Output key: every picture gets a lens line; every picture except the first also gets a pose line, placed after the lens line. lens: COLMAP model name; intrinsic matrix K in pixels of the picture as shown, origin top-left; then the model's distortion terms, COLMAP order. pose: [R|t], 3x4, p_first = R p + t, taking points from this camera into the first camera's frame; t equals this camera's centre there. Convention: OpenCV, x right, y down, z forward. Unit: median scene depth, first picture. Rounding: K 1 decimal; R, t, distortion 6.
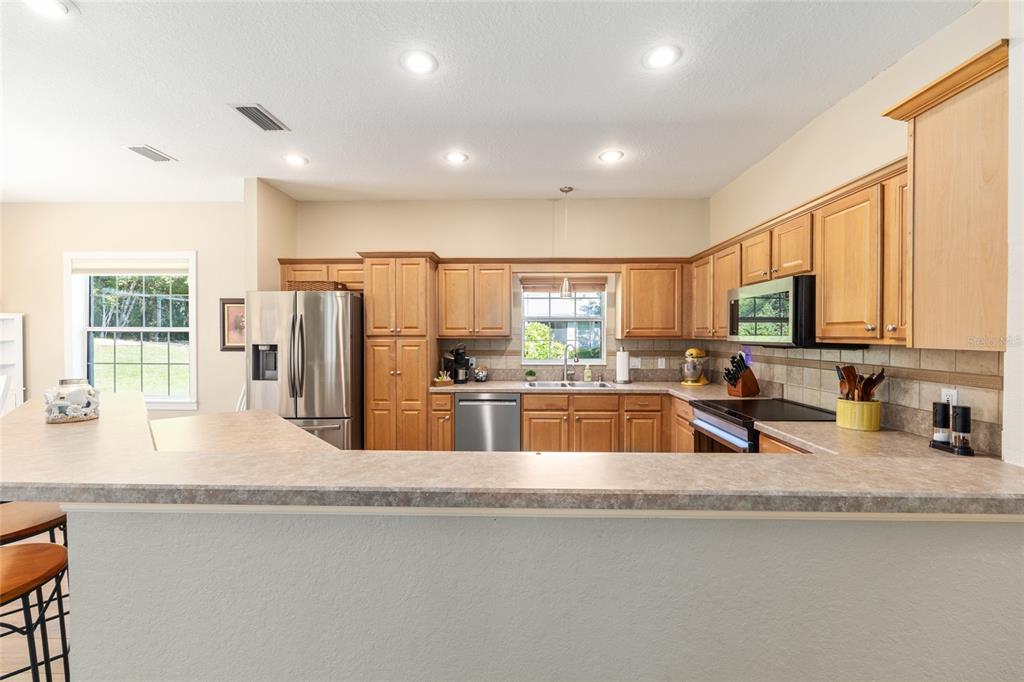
lens RADIAL K [[410.9, 0, 514.5], [0, 410.9, 337.2], [0, 0, 1]] dist [-0.001865, -0.000150]
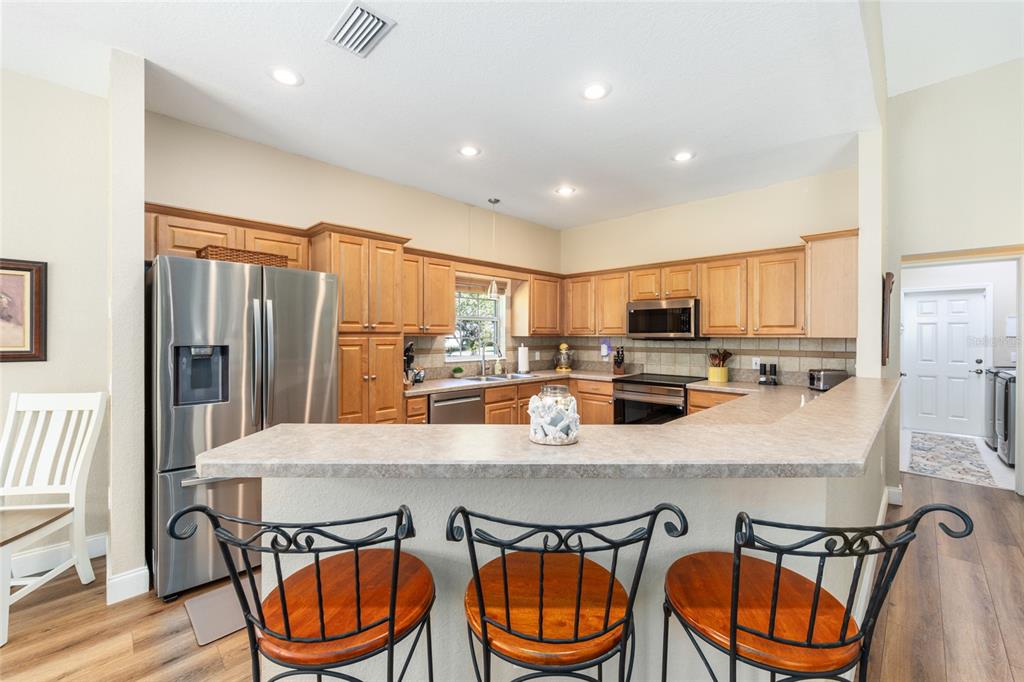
lens RADIAL K [[410.9, 0, 514.5], [0, 410.9, 337.2], [0, 0, 1]] dist [-0.001865, -0.000150]
pose [[0.683966, -0.003066, 0.729508, -0.673221], [0.003066, 0.999994, 0.001328, 0.005192], [-0.729508, 0.001329, 0.683971, 0.216105]]
